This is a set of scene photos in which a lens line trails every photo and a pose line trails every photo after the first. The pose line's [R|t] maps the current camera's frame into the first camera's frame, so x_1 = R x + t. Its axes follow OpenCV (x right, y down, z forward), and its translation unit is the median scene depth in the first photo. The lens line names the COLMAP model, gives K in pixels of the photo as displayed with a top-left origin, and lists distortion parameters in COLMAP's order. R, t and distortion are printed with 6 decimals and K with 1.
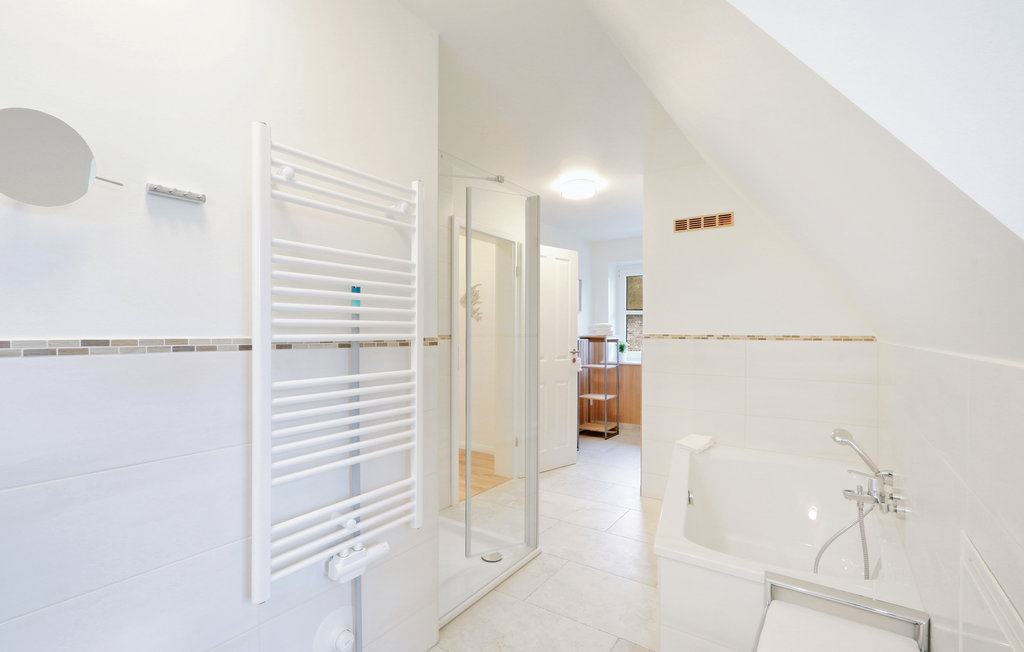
lens RADIAL K [[470.2, 0, 511.7], [0, 470.2, 328.6], [0, 0, 1]] dist [0.000007, 0.000048]
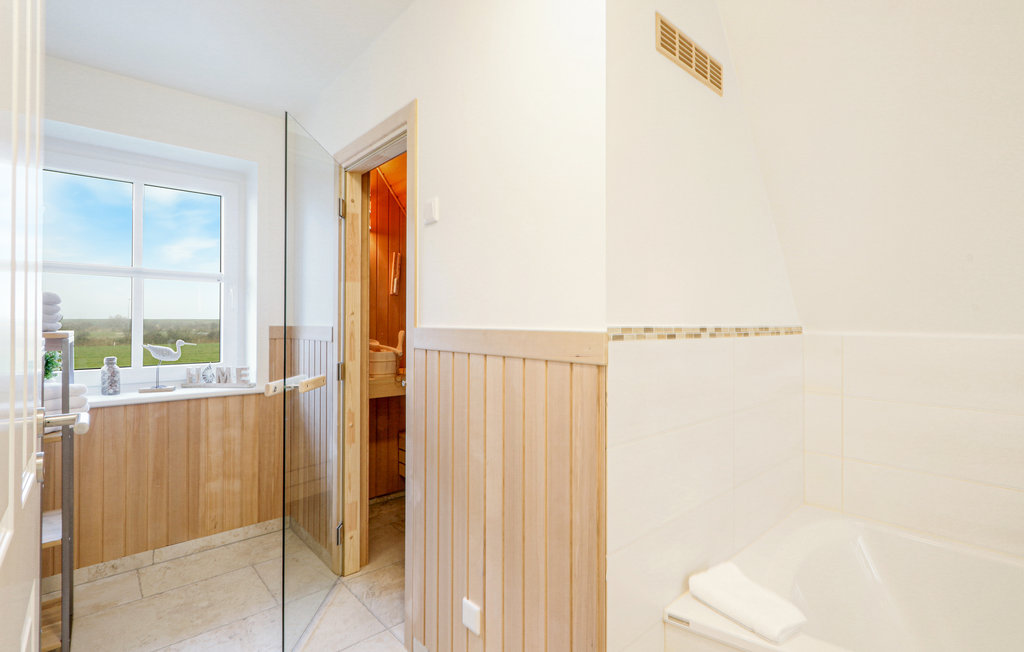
lens RADIAL K [[470.2, 0, 513.0], [0, 470.2, 323.8], [0, 0, 1]] dist [0.000007, 0.000048]
pose [[0.233405, 0.001163, 0.972379, -0.032284], [-0.004671, 0.999989, -0.000075, 0.011008], [-0.972368, -0.004525, 0.233408, 1.048438]]
